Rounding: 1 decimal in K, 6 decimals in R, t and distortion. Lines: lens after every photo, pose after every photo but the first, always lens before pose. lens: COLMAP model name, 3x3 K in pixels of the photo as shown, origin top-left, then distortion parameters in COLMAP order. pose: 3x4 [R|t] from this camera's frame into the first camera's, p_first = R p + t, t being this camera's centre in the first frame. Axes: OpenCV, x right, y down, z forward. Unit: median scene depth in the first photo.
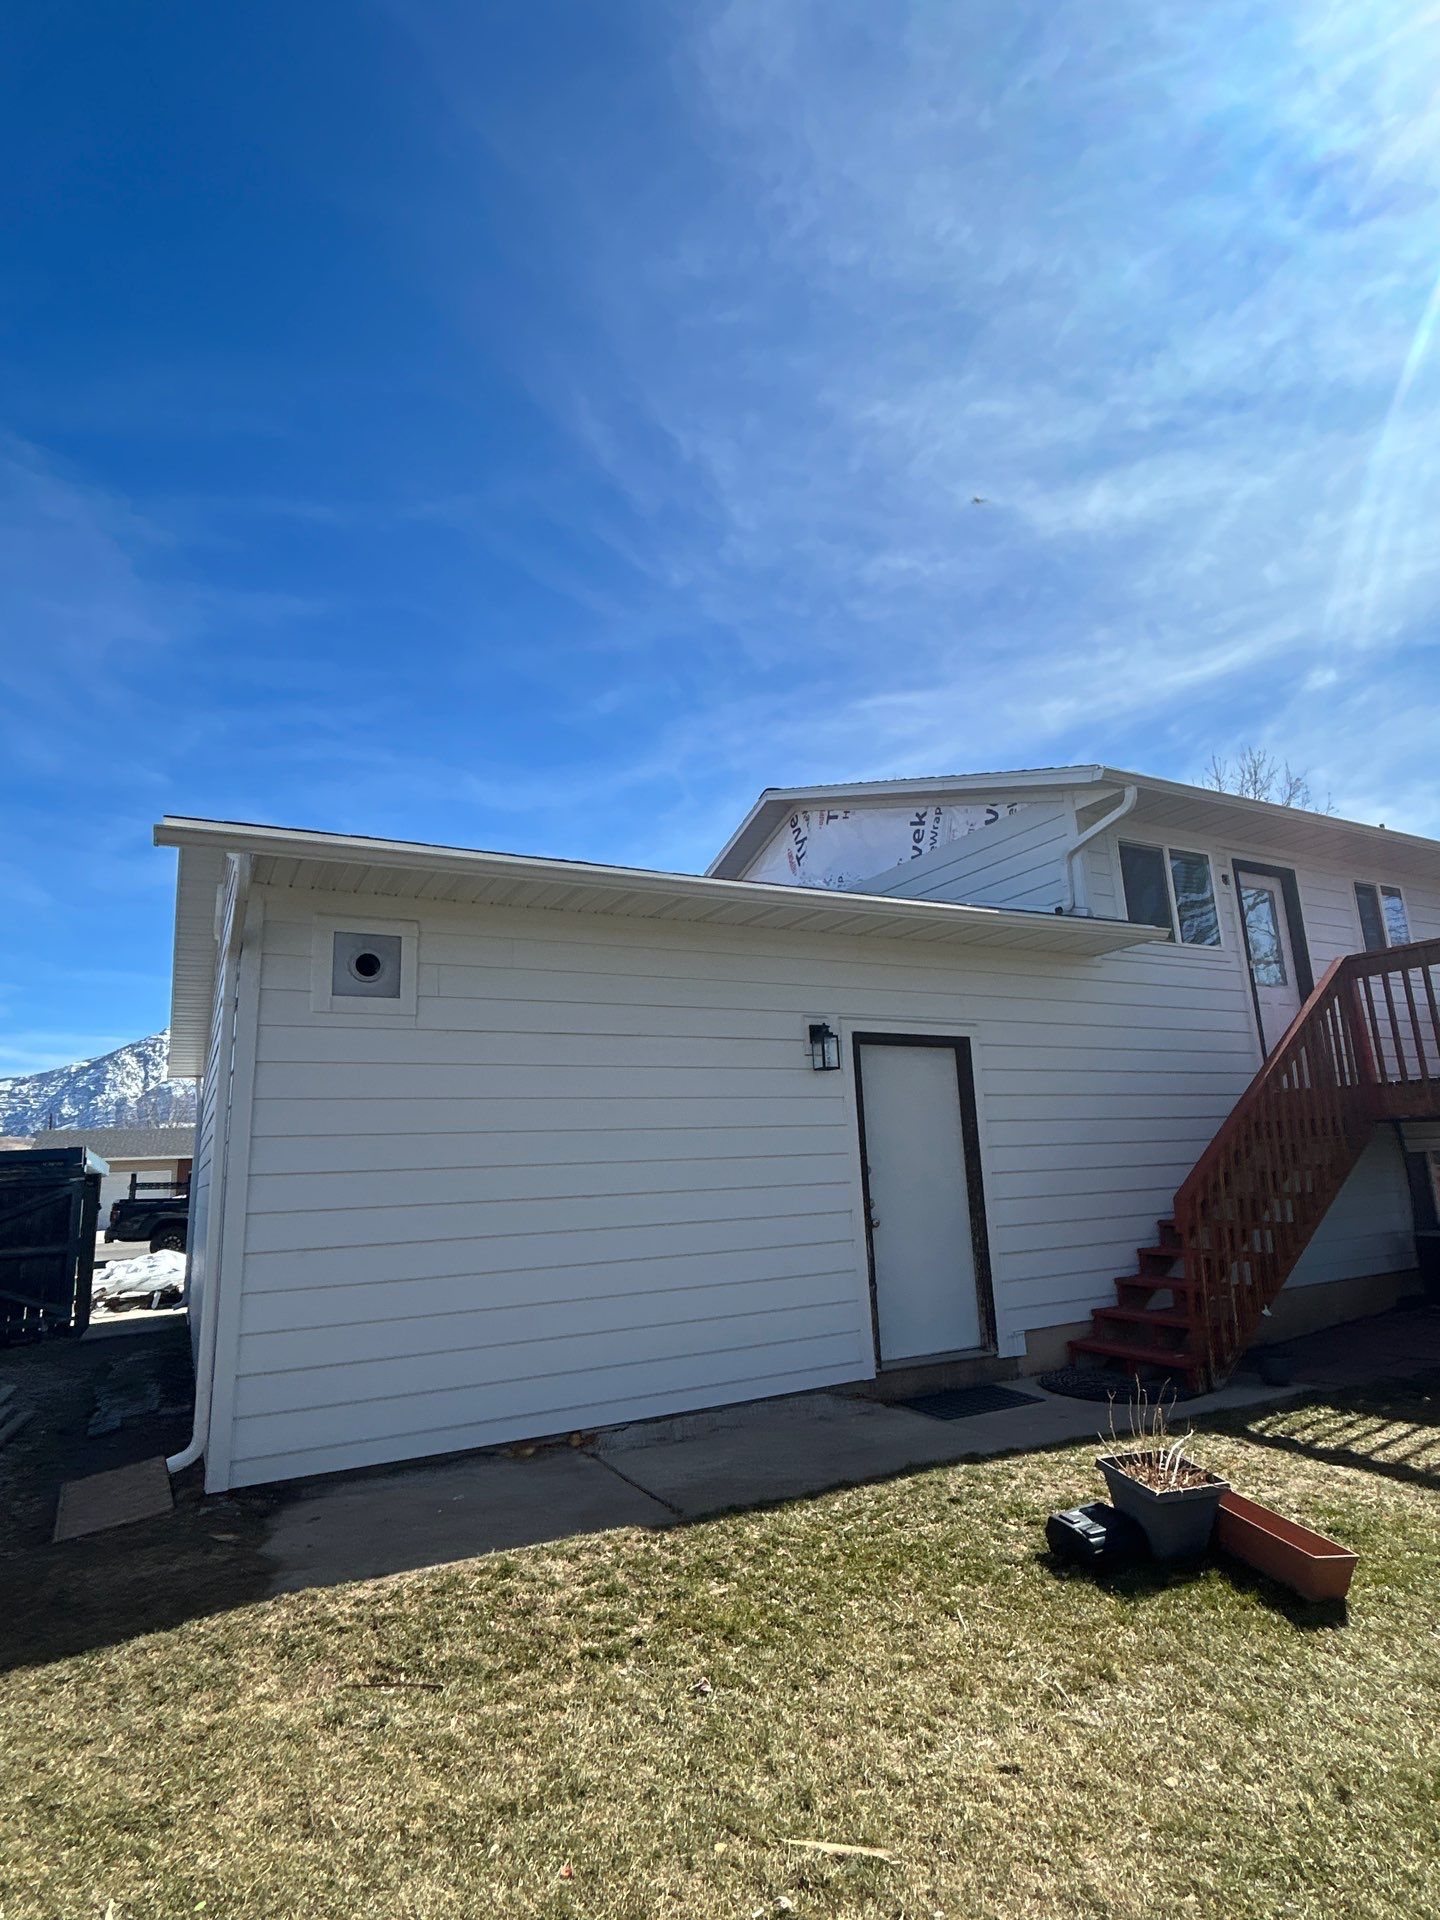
lens RADIAL K [[990.9, 0, 720.0], [0, 990.9, 960.0], [0, 0, 1]] dist [-0.007105, -0.000393]
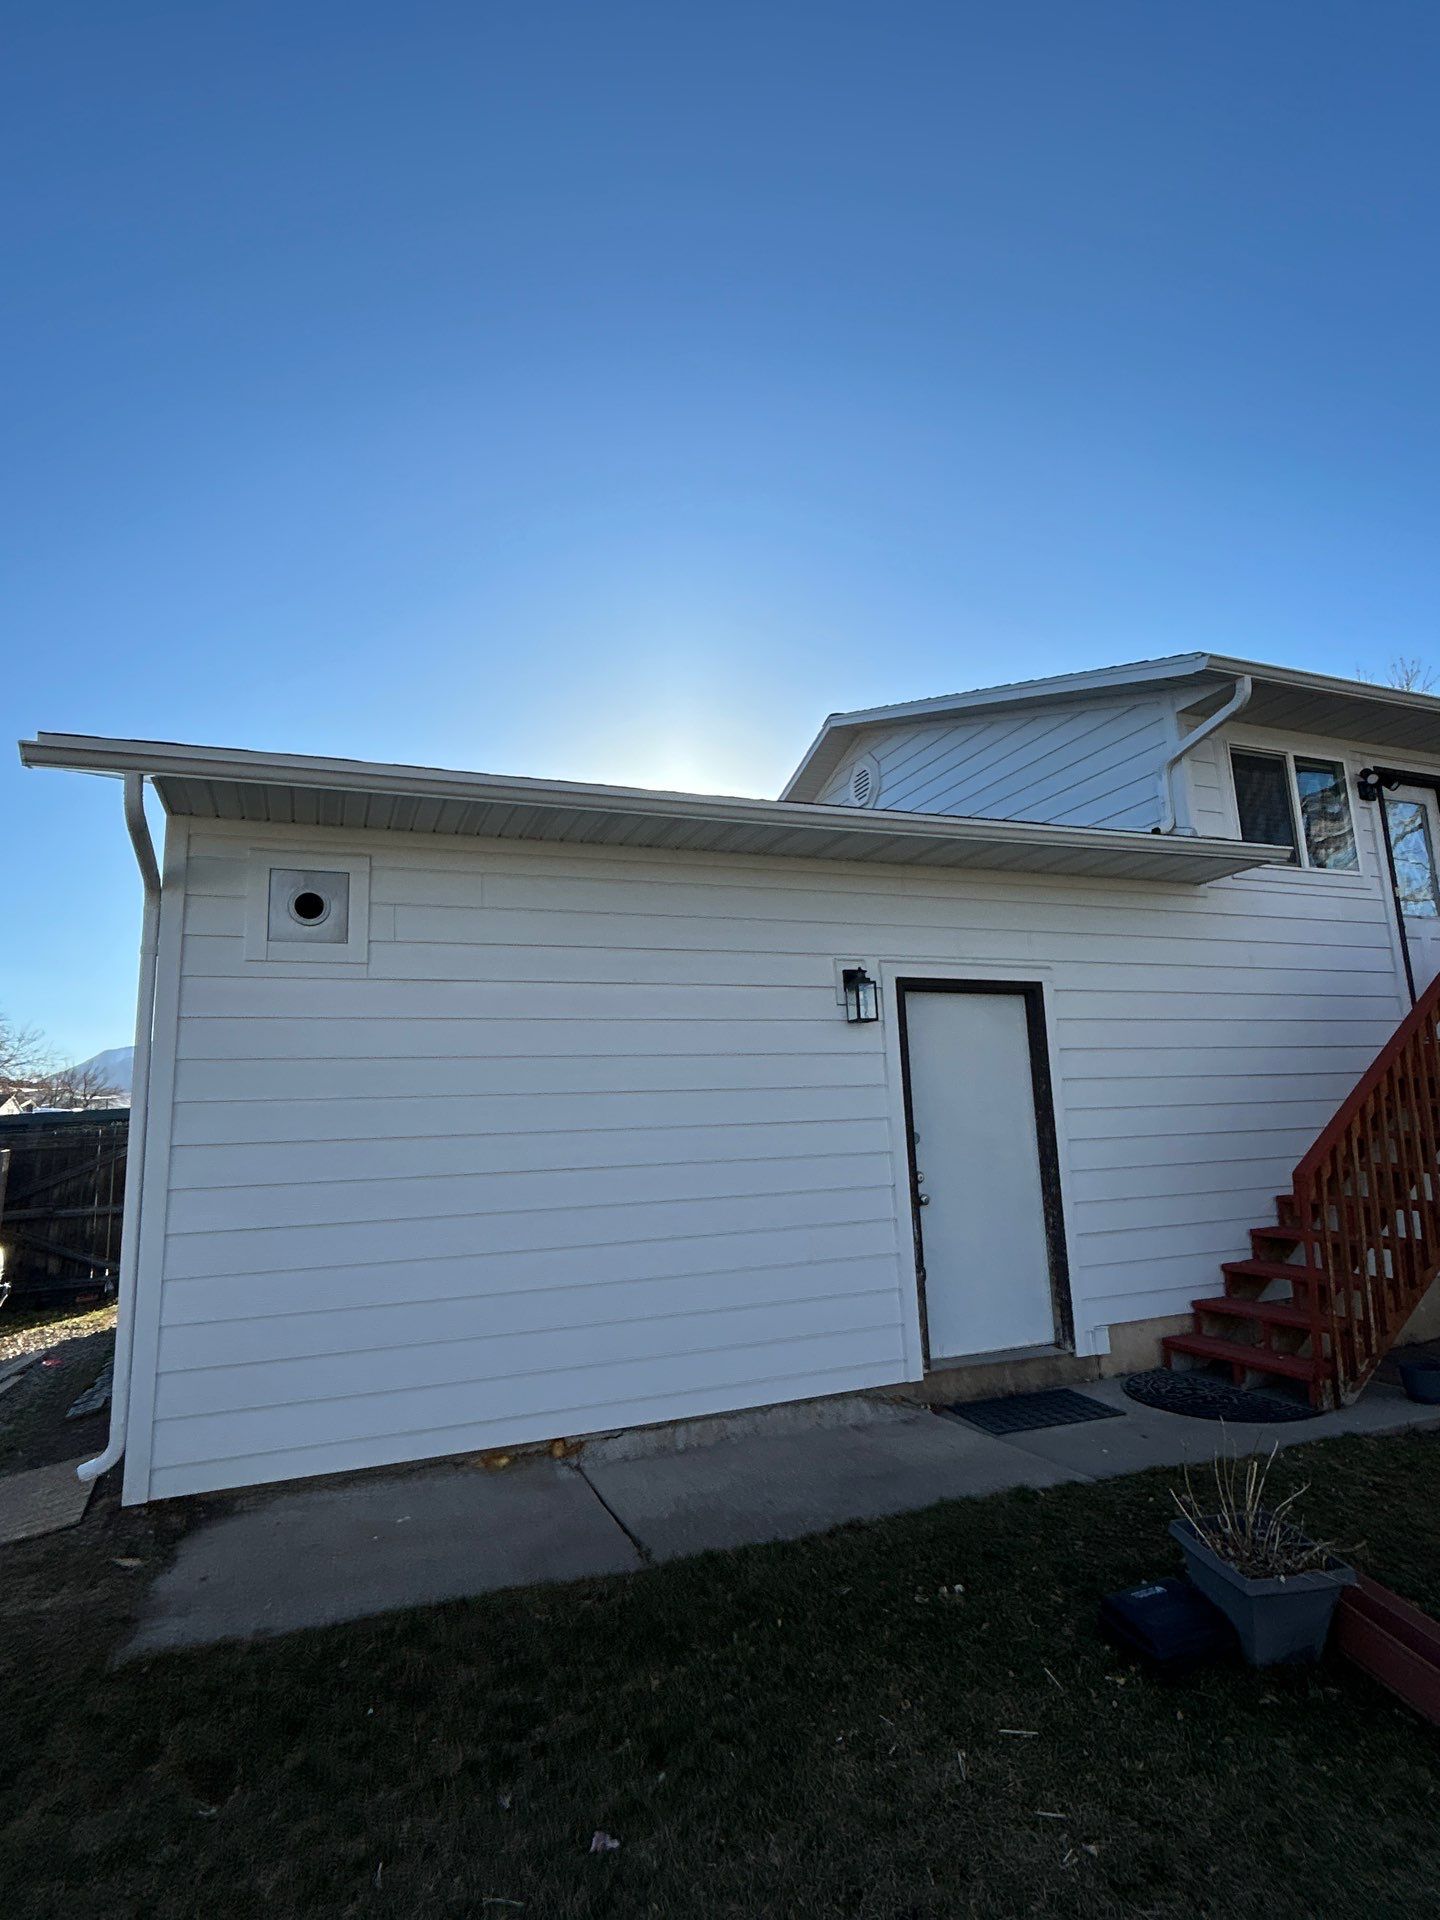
lens RADIAL K [[990.9, 0, 720.0], [0, 990.9, 960.0], [0, 0, 1]] dist [-0.007105, -0.000393]
pose [[0.993728, -0.016764, -0.110561, 0.077593], [0.021610, 0.998851, 0.042780, 0.017936], [0.109717, -0.044901, 0.992948, 0.137315]]
